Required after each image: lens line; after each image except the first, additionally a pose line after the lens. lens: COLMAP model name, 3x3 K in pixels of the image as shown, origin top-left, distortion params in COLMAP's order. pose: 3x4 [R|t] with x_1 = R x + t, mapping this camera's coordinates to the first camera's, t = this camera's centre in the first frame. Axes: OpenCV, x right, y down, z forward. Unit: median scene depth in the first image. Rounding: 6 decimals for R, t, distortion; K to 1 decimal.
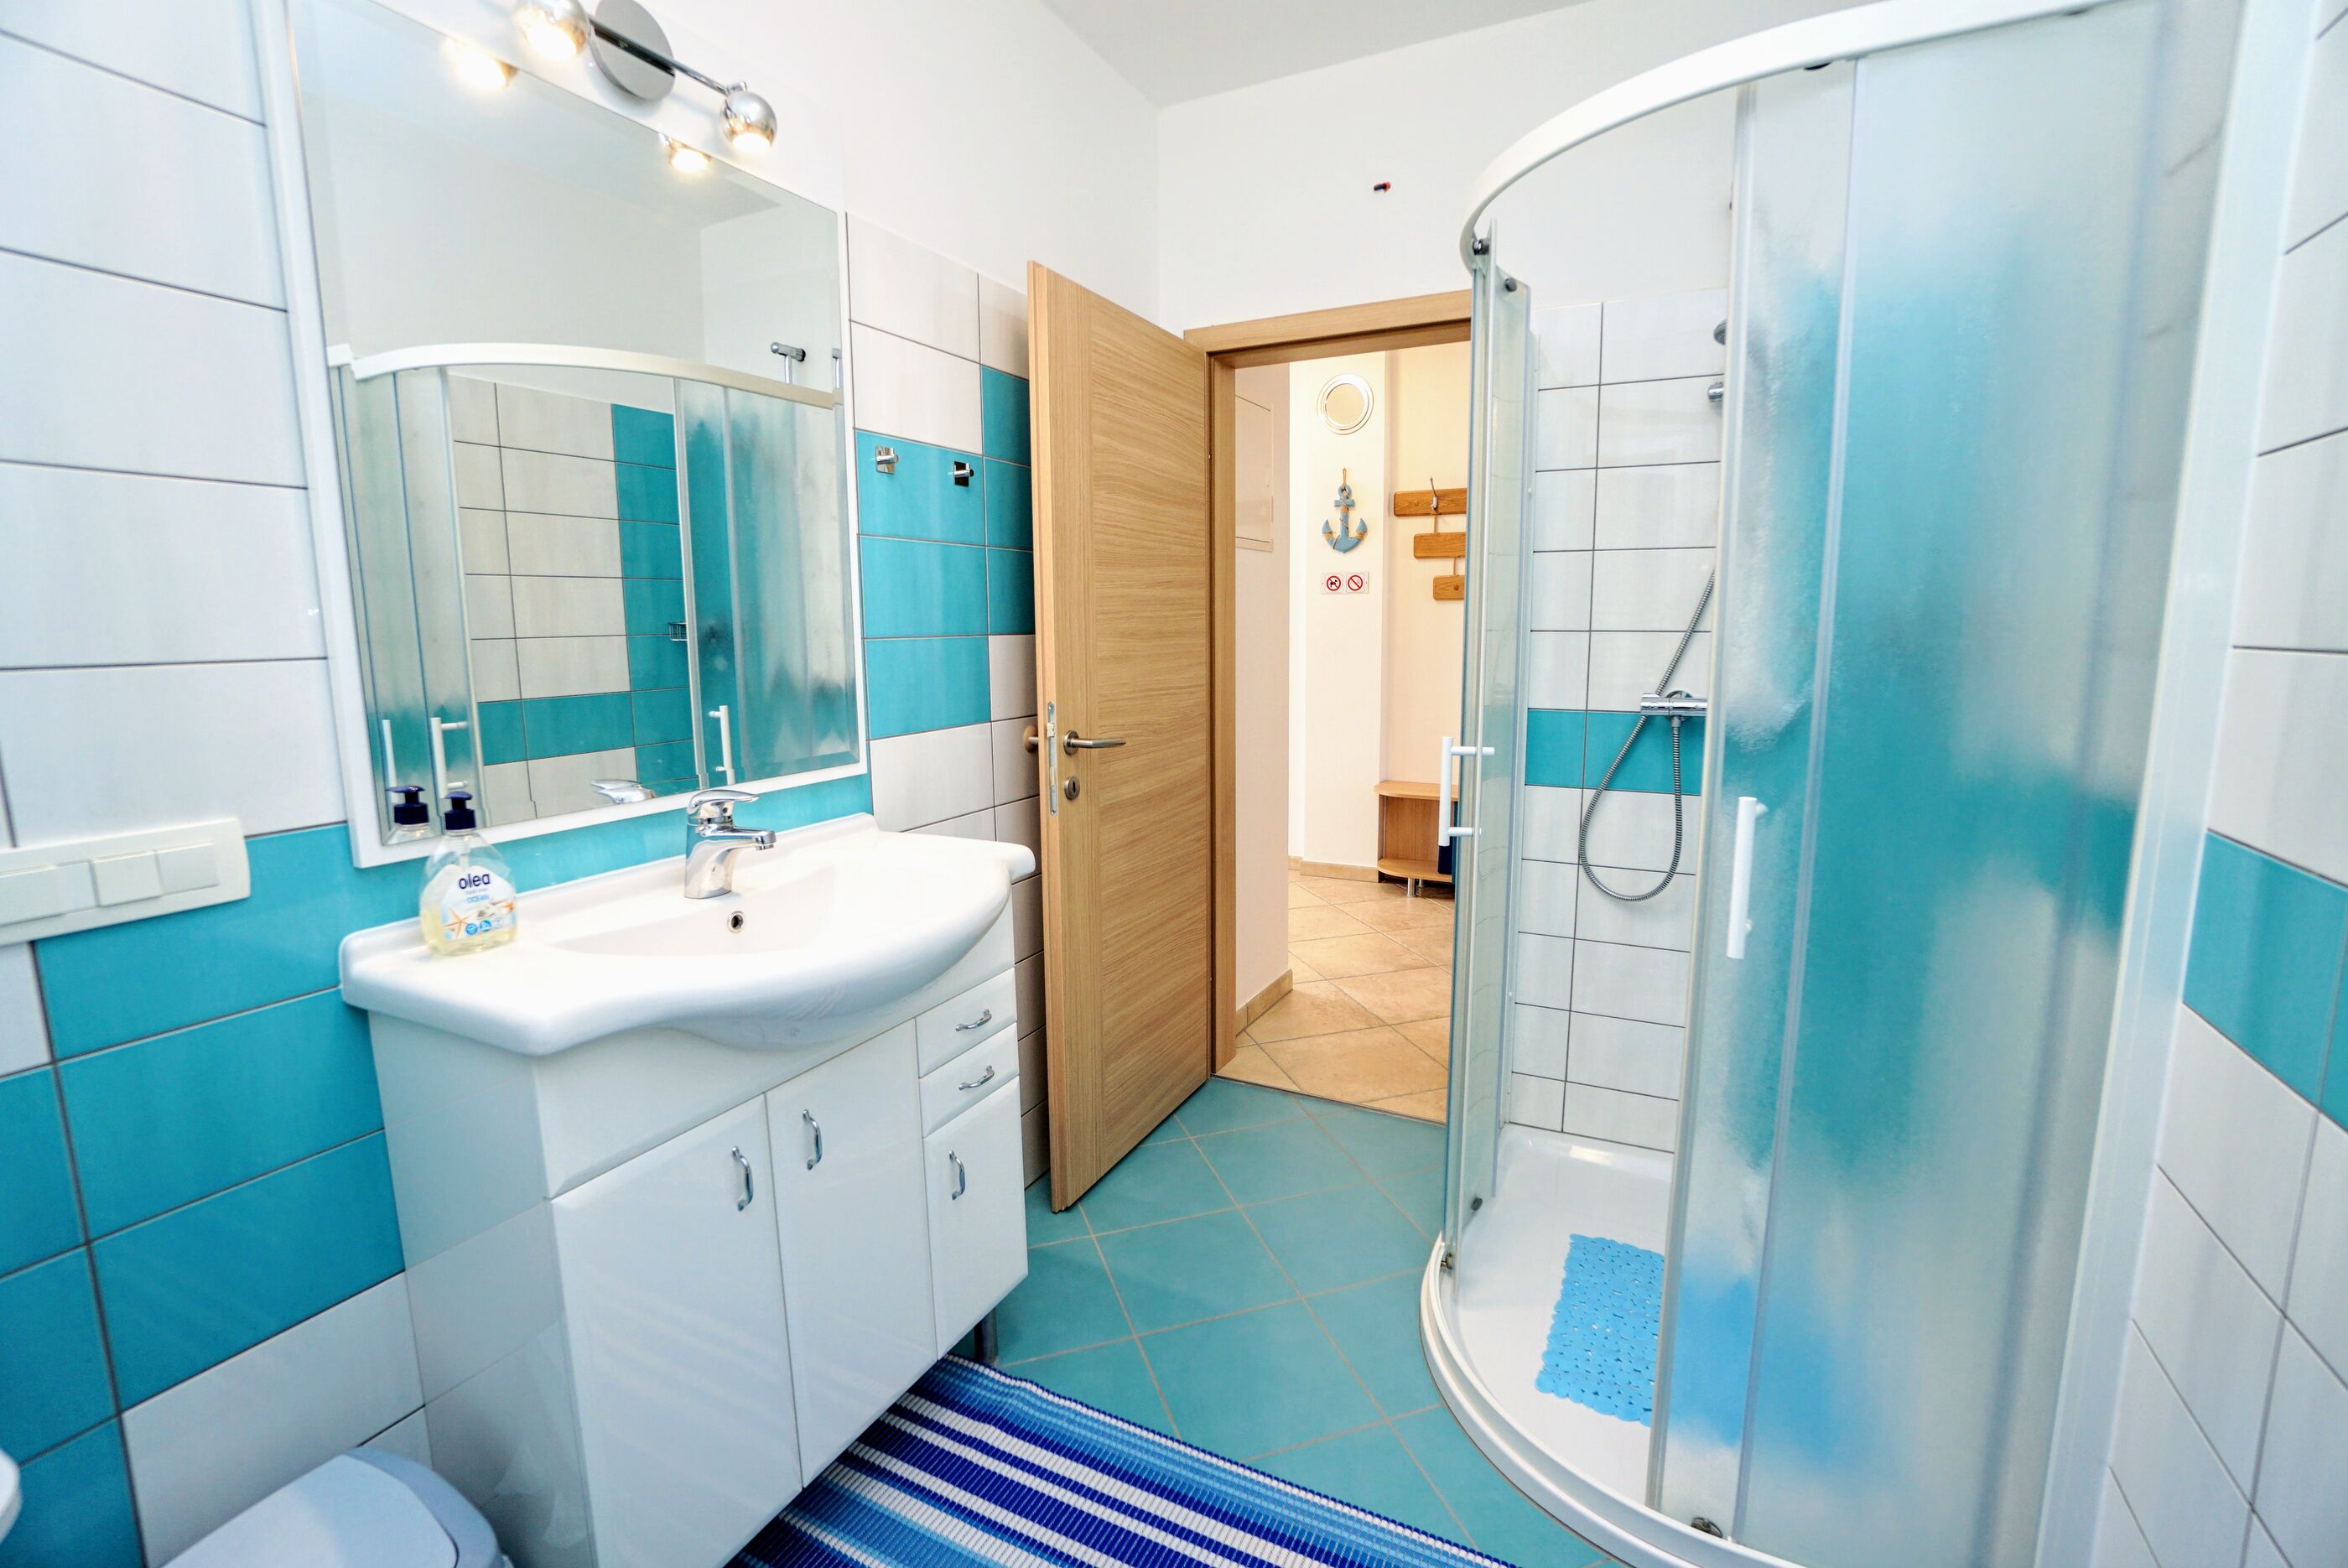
lens RADIAL K [[943.6, 0, 1172.8], [0, 943.6, 753.1], [0, 0, 1]] dist [-0.065907, 0.021811]
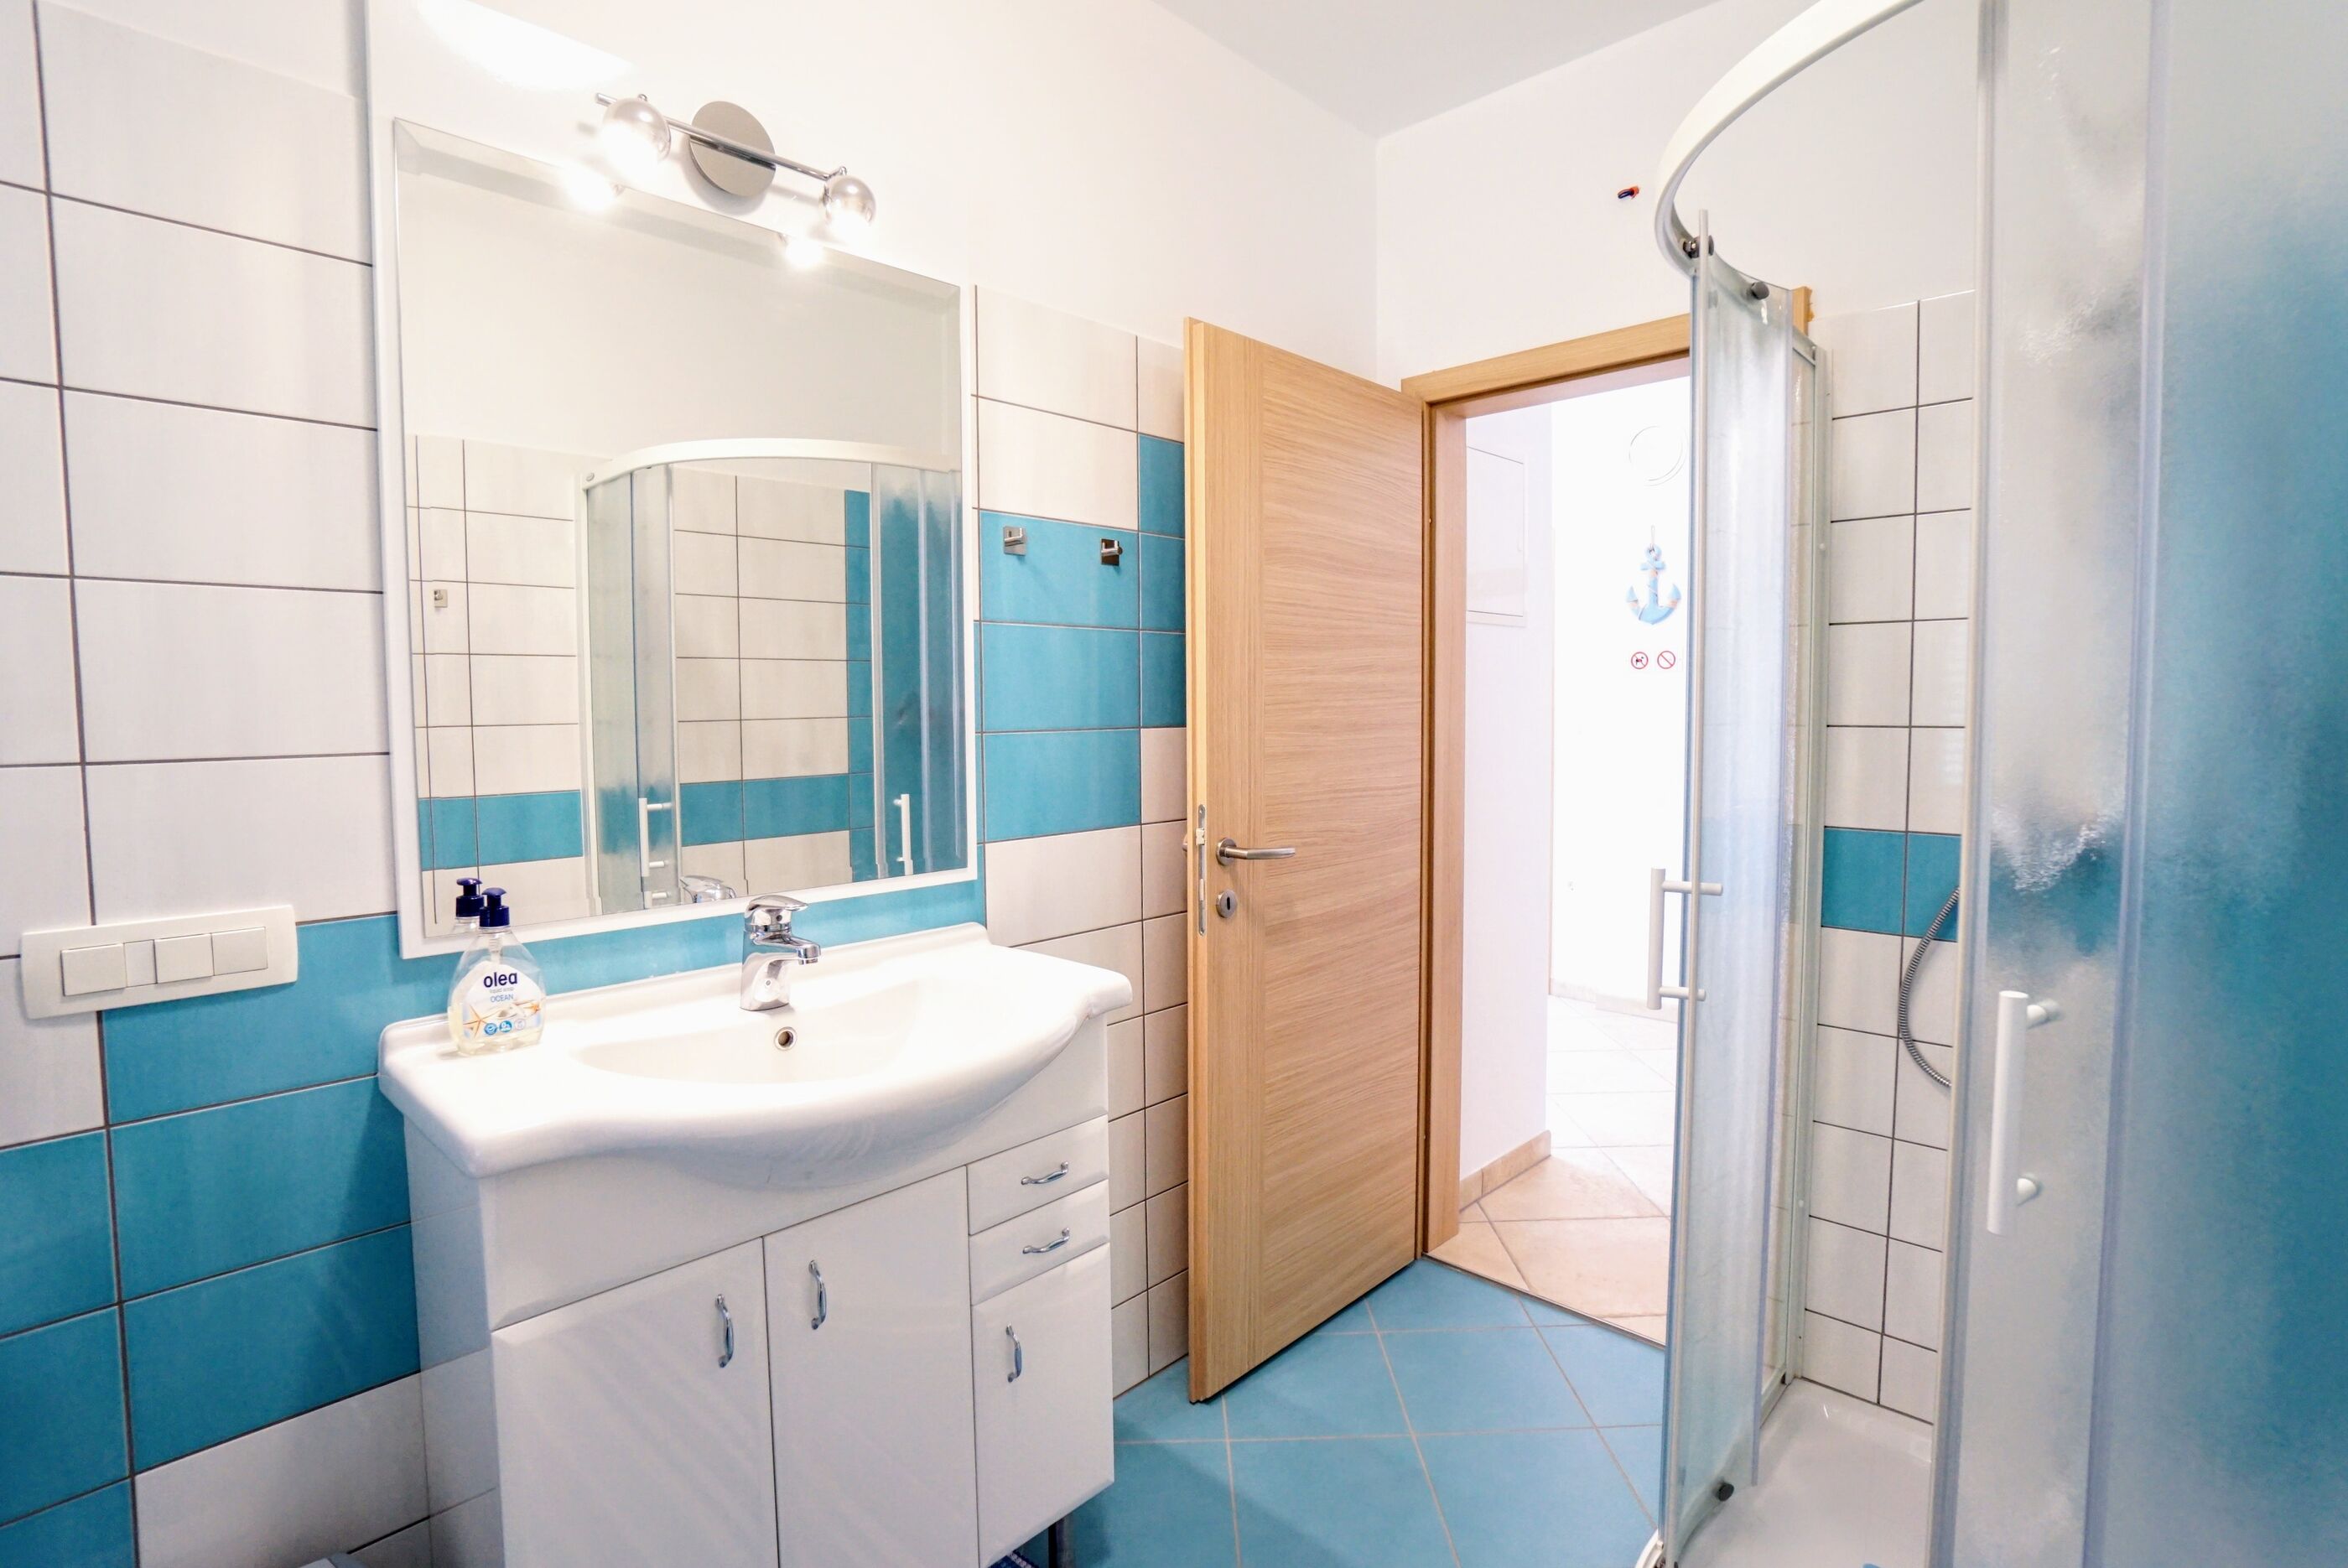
lens RADIAL K [[1040.8, 0, 1188.5], [0, 1040.8, 768.4], [0, 0, 1]] dist [-0.063239, 0.021595]
pose [[0.962386, 0.019570, -0.270981, 0.117643], [-0.039711, 0.996823, -0.069045, -0.020144], [0.268769, 0.077209, 0.960105, 0.062306]]
